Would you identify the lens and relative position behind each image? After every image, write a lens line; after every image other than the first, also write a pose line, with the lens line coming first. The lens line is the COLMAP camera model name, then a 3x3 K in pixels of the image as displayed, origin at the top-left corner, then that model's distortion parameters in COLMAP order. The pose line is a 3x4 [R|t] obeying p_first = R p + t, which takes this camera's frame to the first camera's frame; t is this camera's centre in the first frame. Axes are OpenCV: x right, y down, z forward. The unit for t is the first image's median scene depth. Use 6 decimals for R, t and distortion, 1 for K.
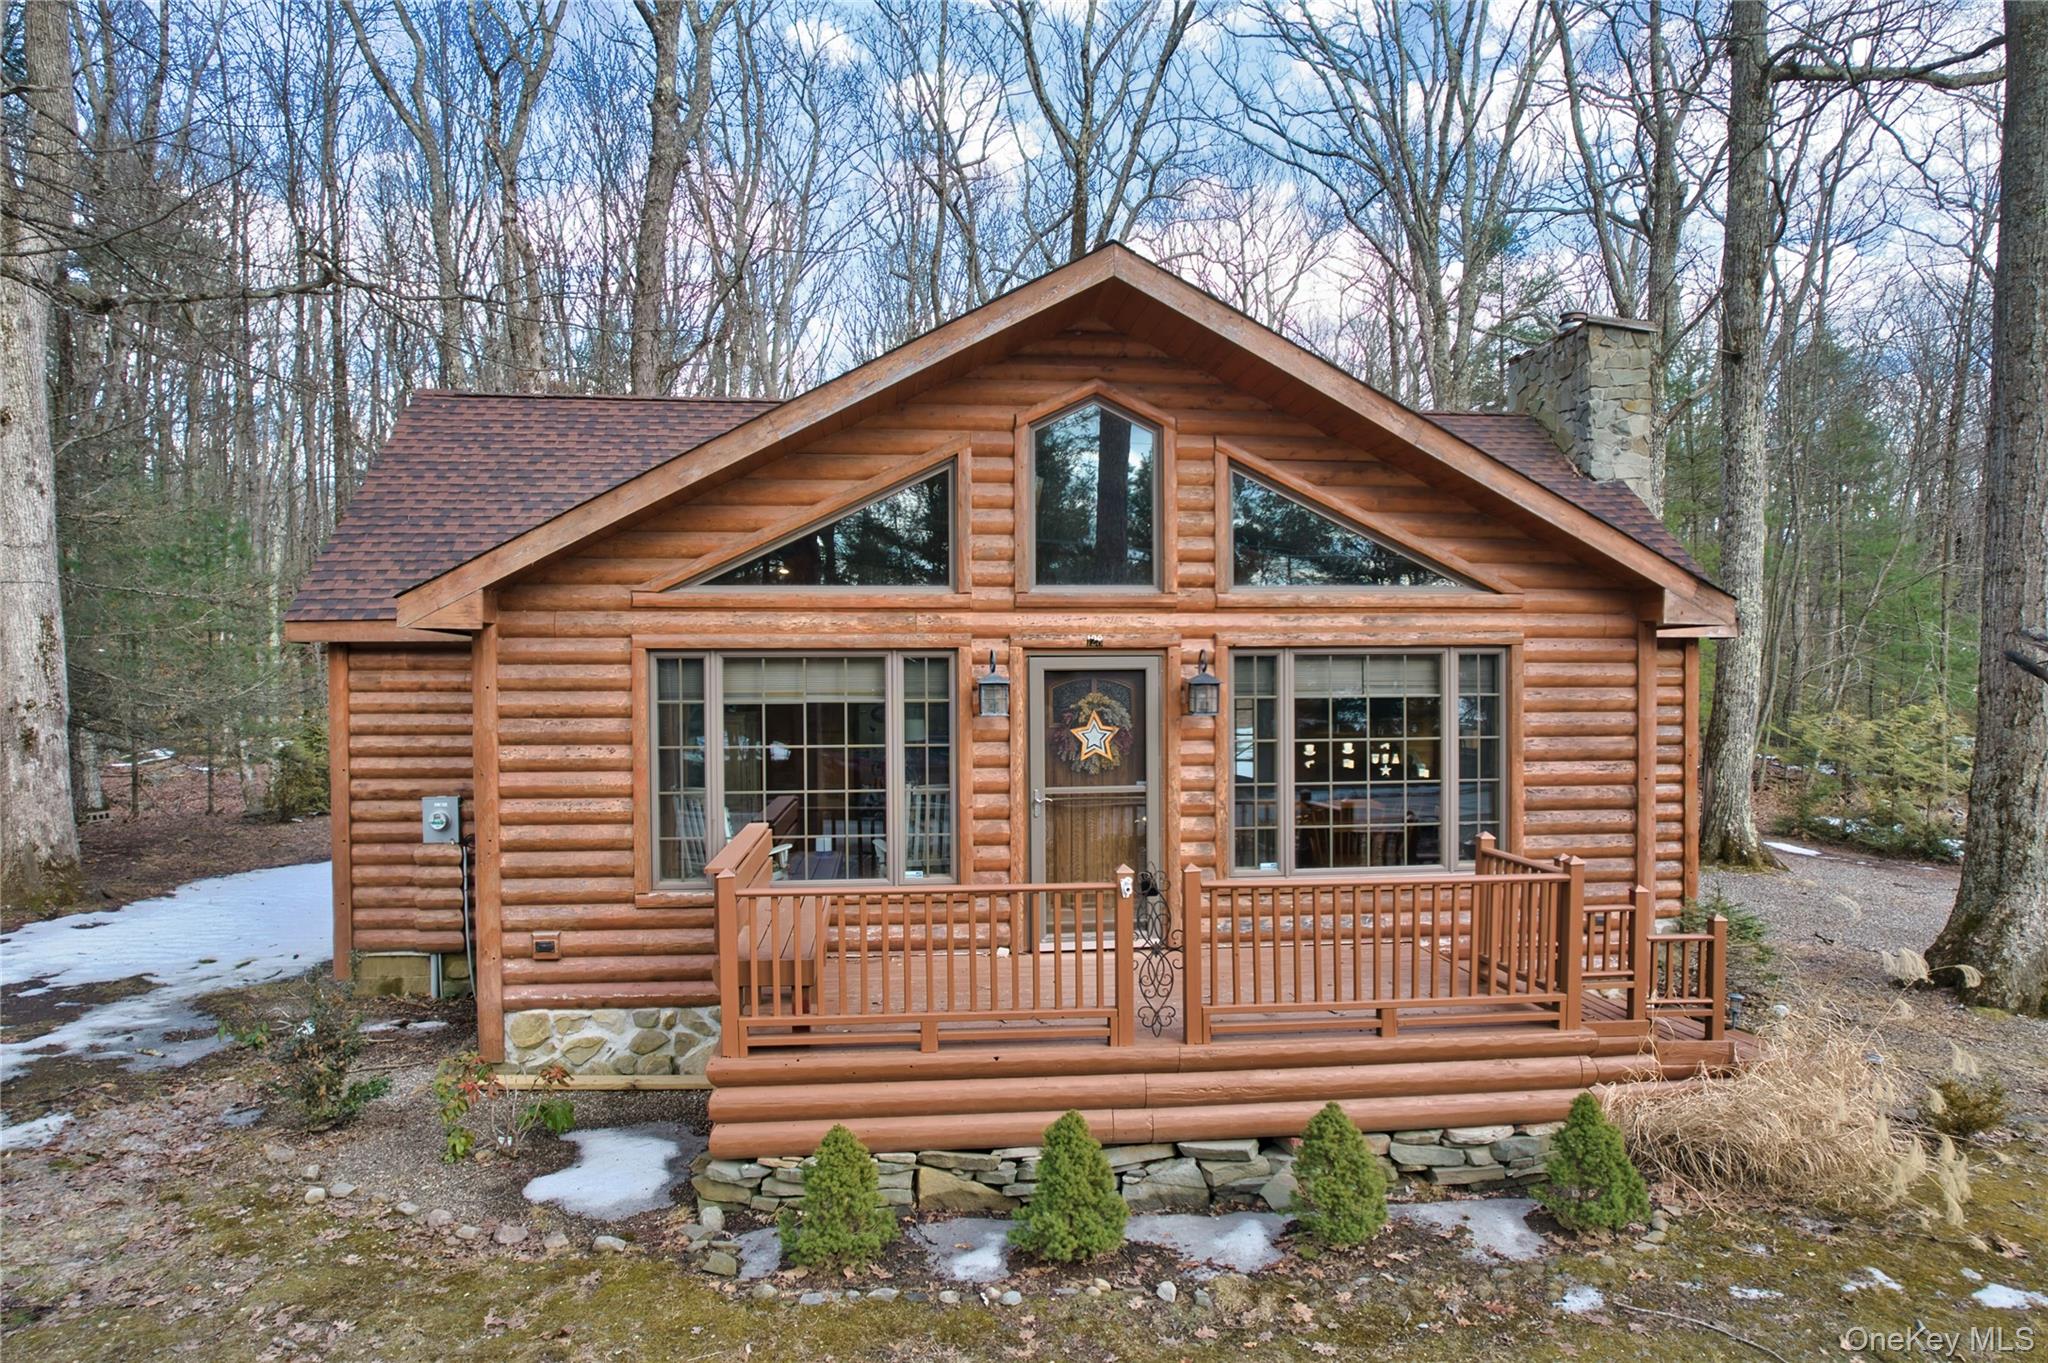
lens RADIAL K [[1316.1, 0, 1025.9], [0, 1316.1, 694.3], [0, 0, 1]] dist [-0.079836, 0.070584]
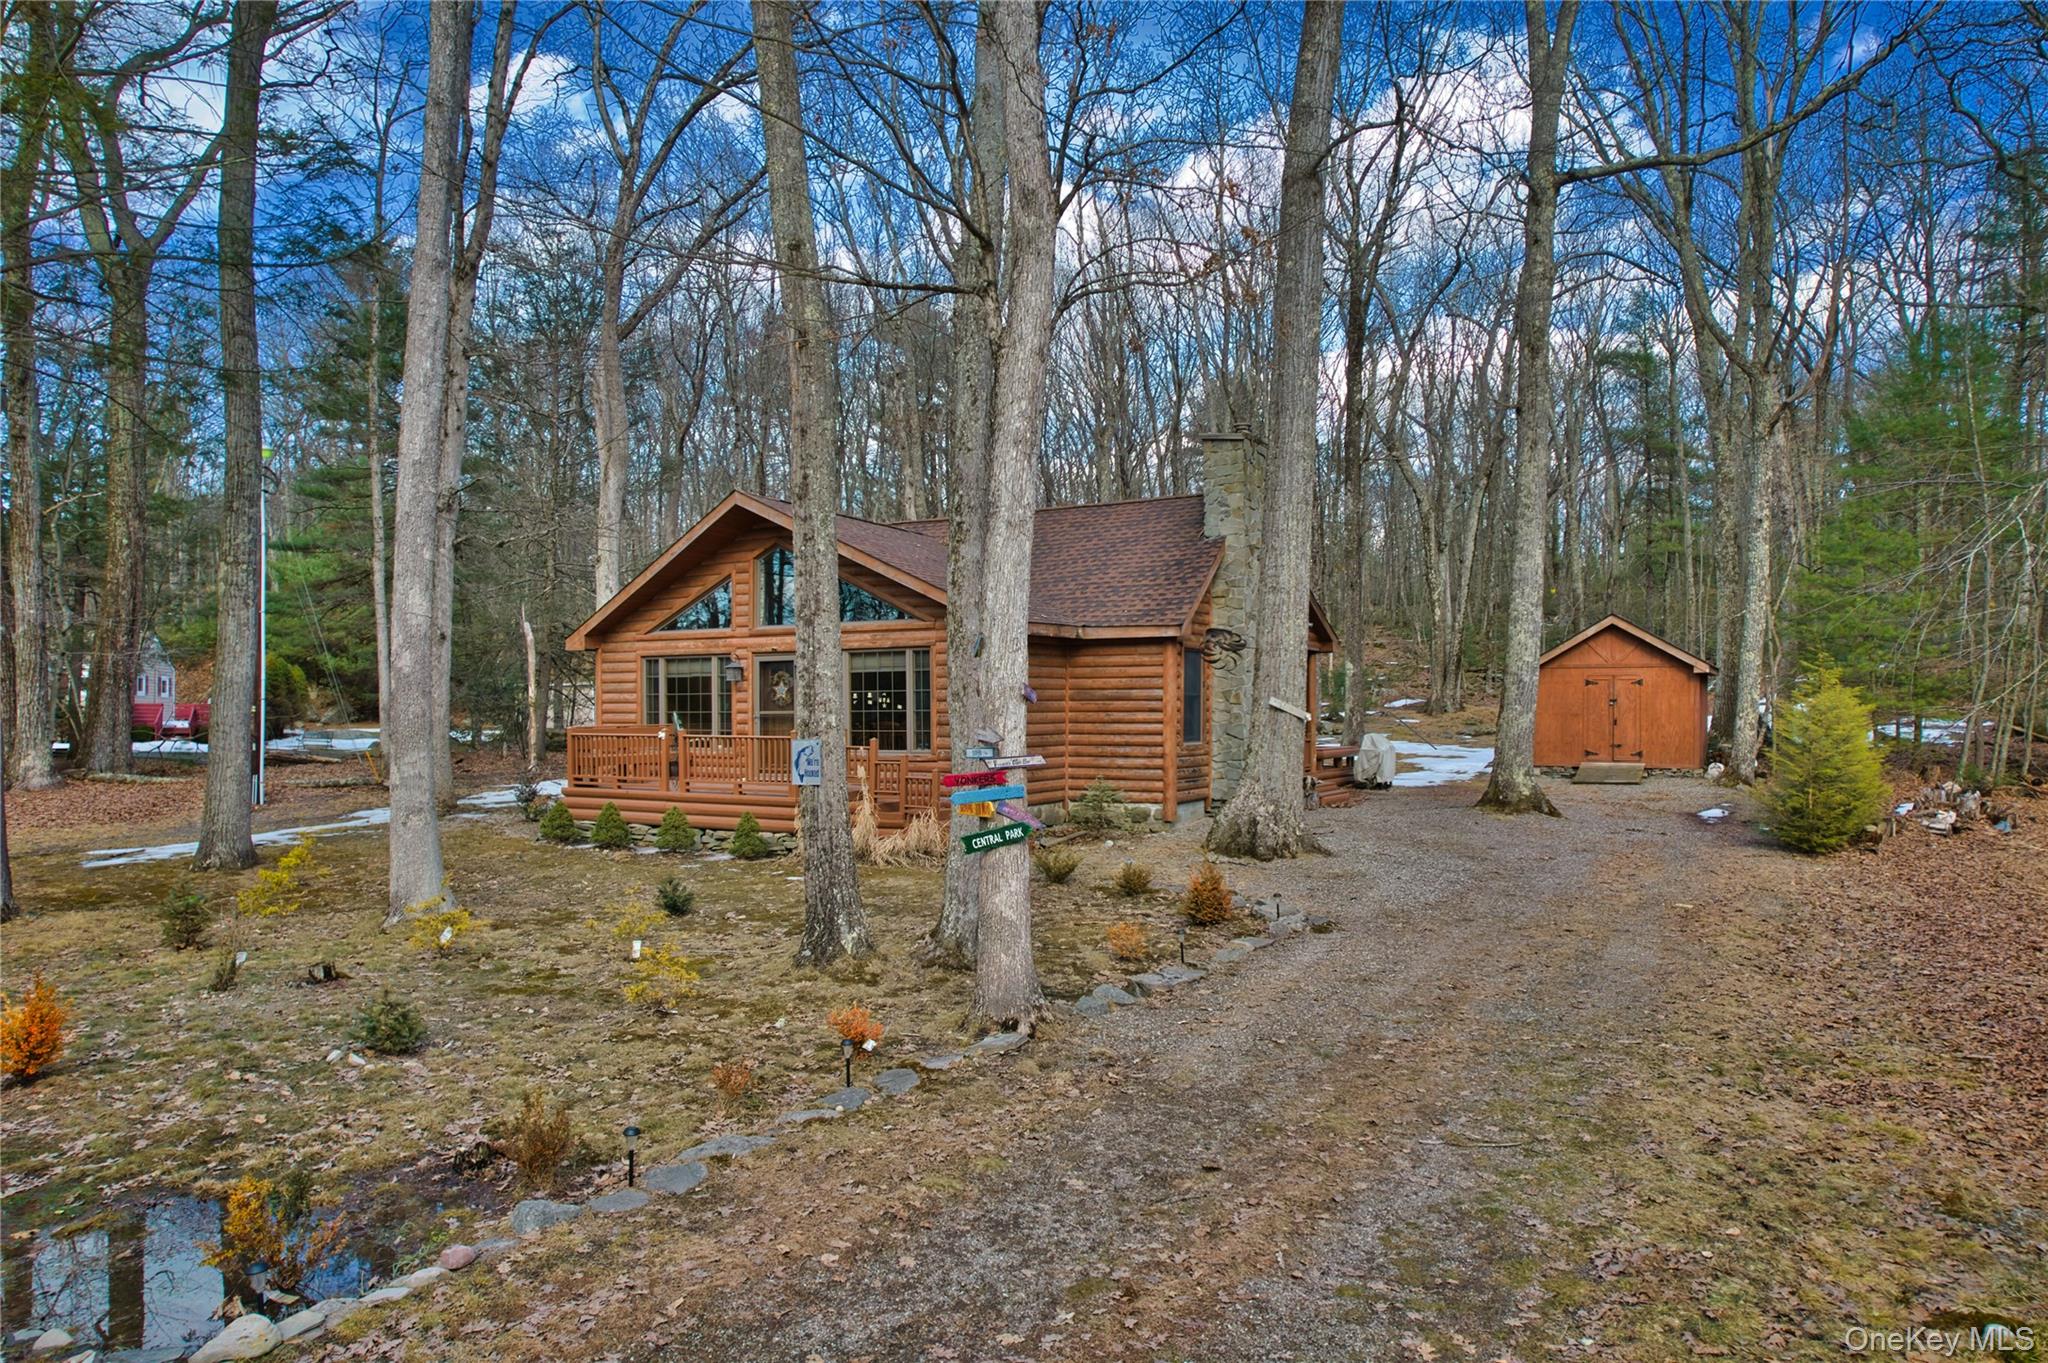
lens RADIAL K [[1316.1, 0, 1033.5], [0, 1316.1, 694.8], [0, 0, 1]] dist [-0.079836, 0.070584]
pose [[0.815260, -0.003057, -0.579087, 1.778970], [-0.001047, 0.999977, -0.006753, 0.056469], [0.579094, 0.006112, 0.815238, -0.642208]]
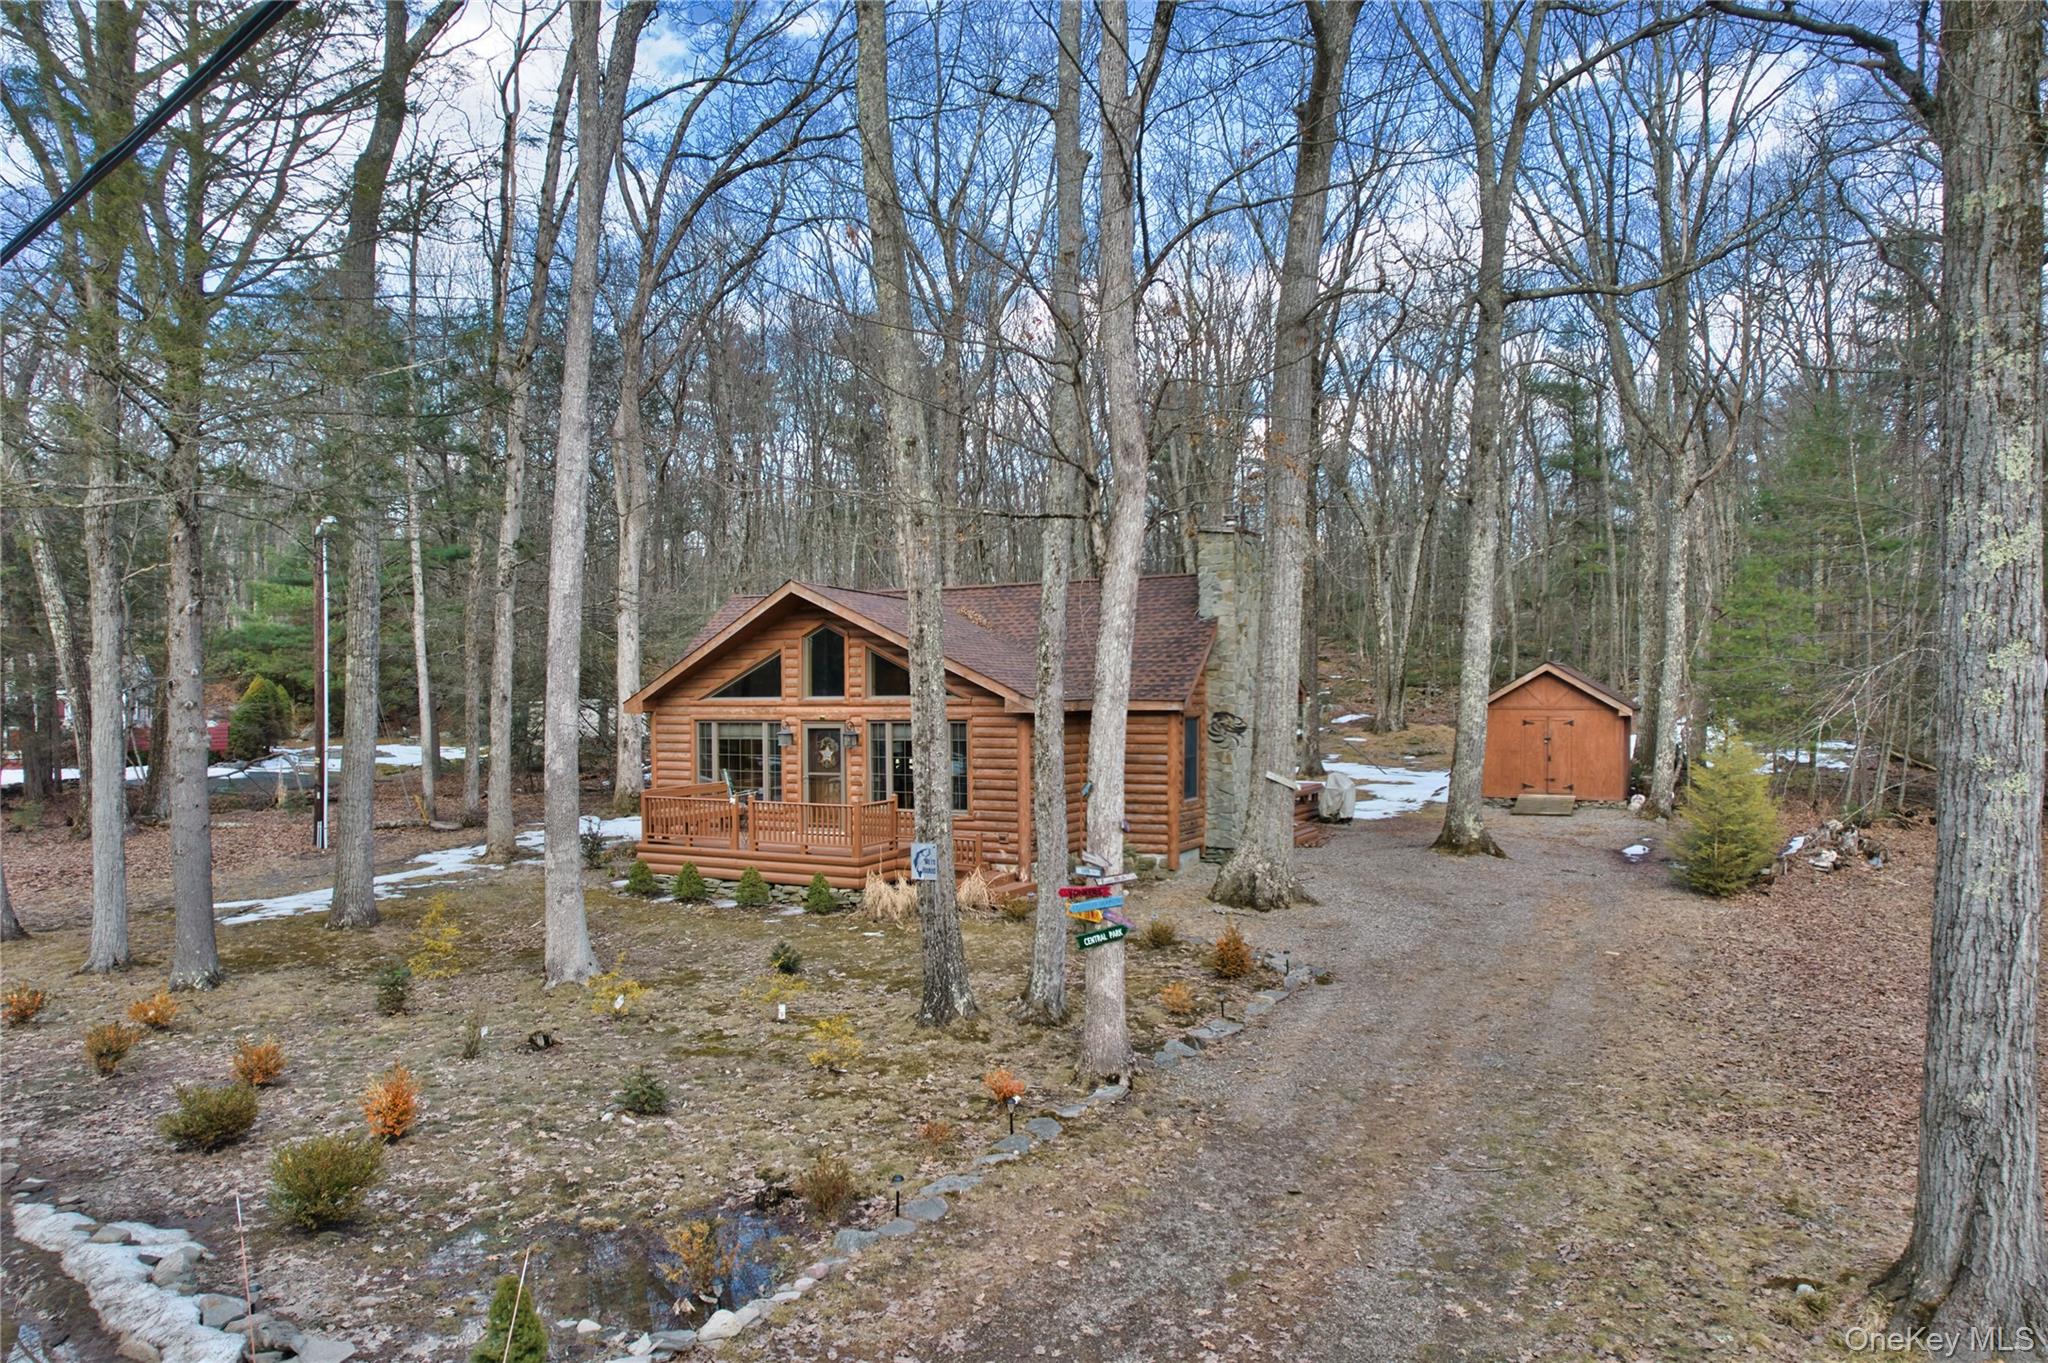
lens RADIAL K [[1316.1, 0, 1034.4], [0, 1316.1, 690.6], [0, 0, 1]] dist [-0.079836, 0.070584]
pose [[0.843403, -0.000884, -0.537281, 1.825019], [0.000755, 1.000000, -0.000461, -0.093163], [0.537281, -0.000017, 0.843403, -0.998521]]
